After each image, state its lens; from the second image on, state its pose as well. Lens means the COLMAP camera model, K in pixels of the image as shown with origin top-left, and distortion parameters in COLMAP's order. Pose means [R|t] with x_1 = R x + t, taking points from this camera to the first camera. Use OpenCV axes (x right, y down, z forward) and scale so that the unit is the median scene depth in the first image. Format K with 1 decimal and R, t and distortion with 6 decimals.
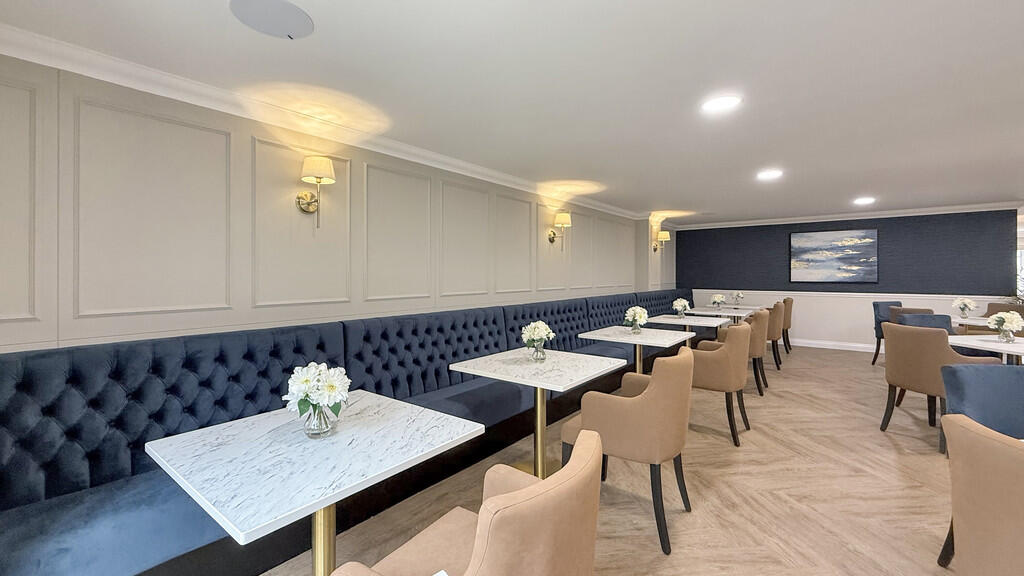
lens RADIAL K [[419.0, 0, 510.6], [0, 419.0, 278.0], [0, 0, 1]] dist [0.002050, 0.000107]
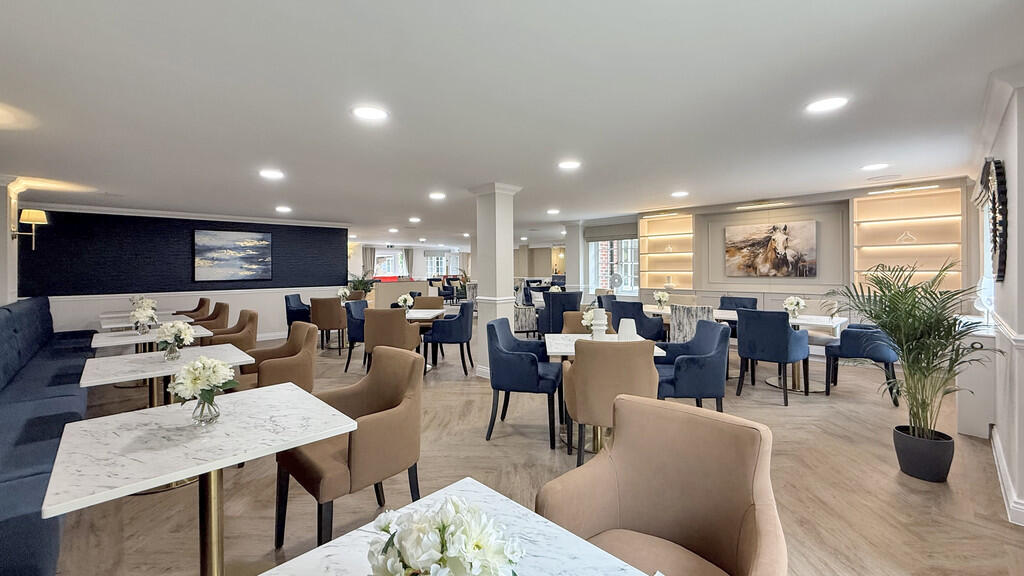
lens RADIAL K [[419.0, 0, 500.5], [0, 419.0, 270.6], [0, 0, 1]] dist [0.002050, 0.000107]
pose [[0.142594, -0.001796, 0.989780, -0.183712], [0.016026, 0.999871, -0.000495, -0.002597], [-0.989652, 0.015933, 0.142604, 0.192620]]
